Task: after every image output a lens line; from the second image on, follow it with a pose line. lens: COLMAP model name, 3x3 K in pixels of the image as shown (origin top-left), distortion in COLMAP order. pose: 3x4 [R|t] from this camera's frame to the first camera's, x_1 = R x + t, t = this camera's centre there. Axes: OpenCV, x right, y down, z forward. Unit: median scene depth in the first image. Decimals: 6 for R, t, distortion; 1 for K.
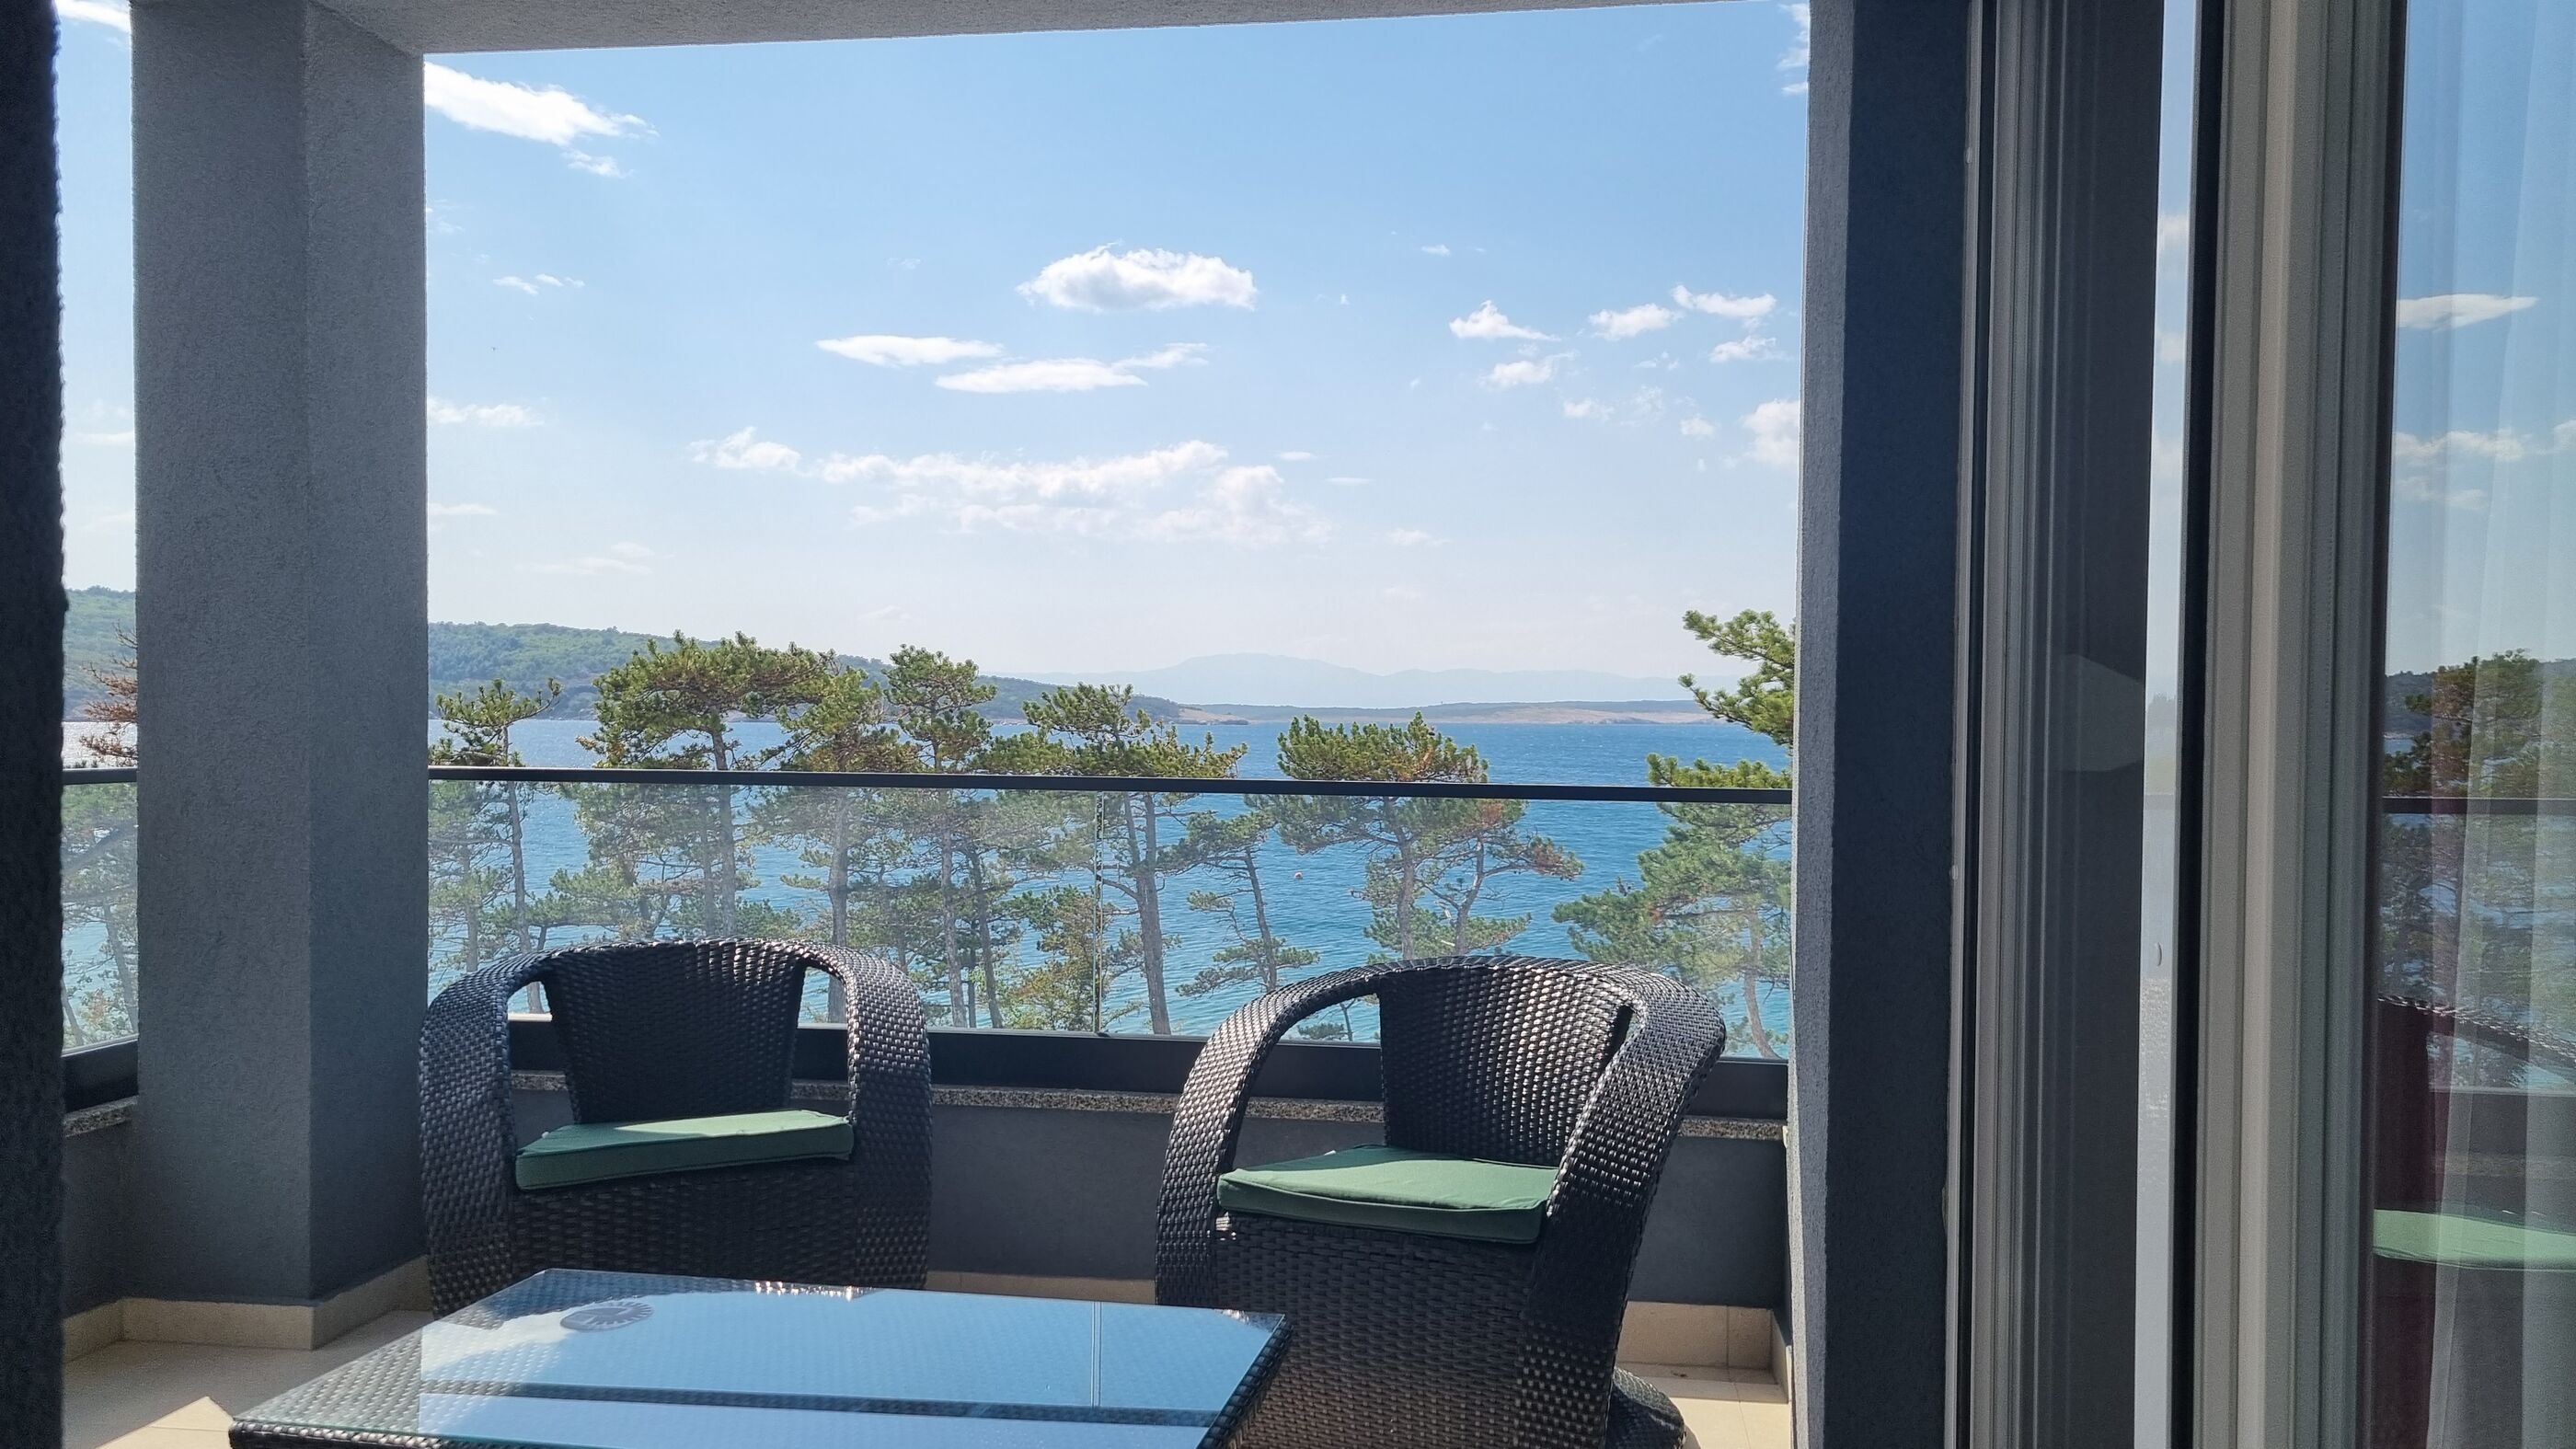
lens RADIAL K [[2021.9, 0, 1337.5], [0, 2021.9, 782.5], [0, 0, 1]] dist [0.012610, 0.003888]
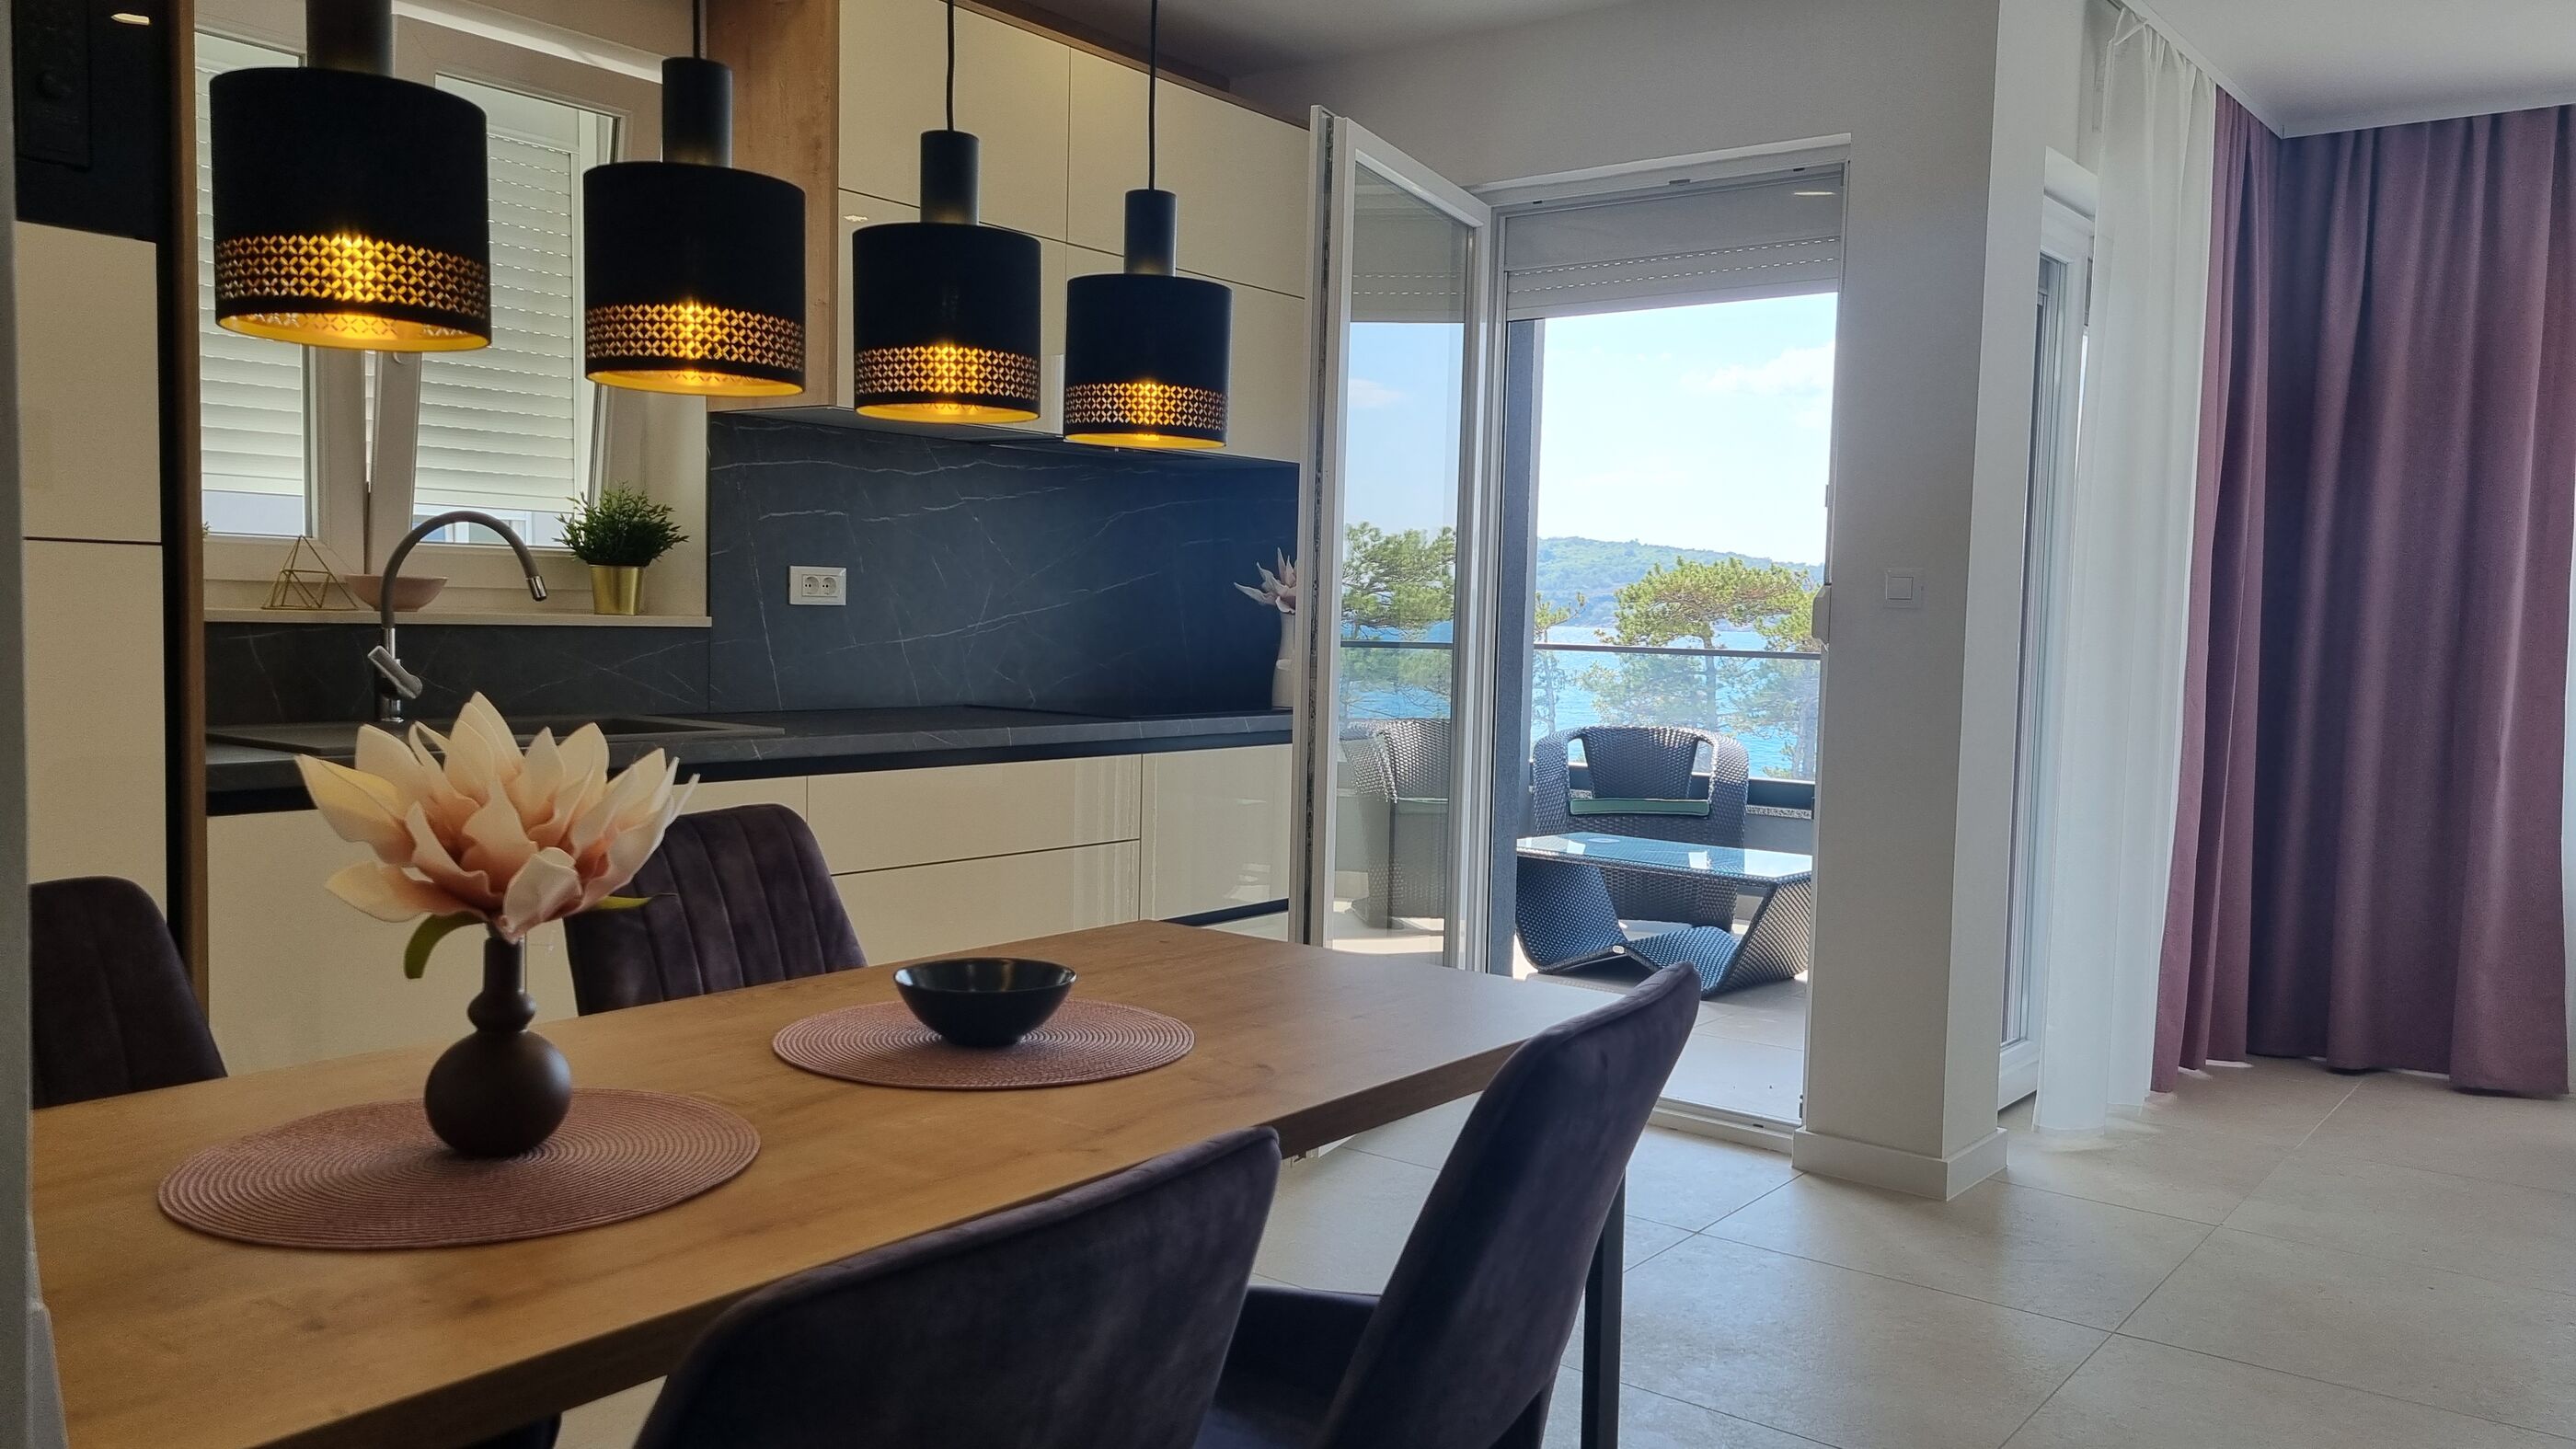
lens RADIAL K [[1874.0, 0, 1288.0], [0, 1874.0, 724.5], [0, 0, 1]] dist [0.005955, -0.000576]
pose [[0.865896, 0.042899, -0.498382, 0.056292], [-0.033046, 0.999045, 0.028580, 0.005582], [0.499132, -0.008278, 0.866486, -0.150260]]
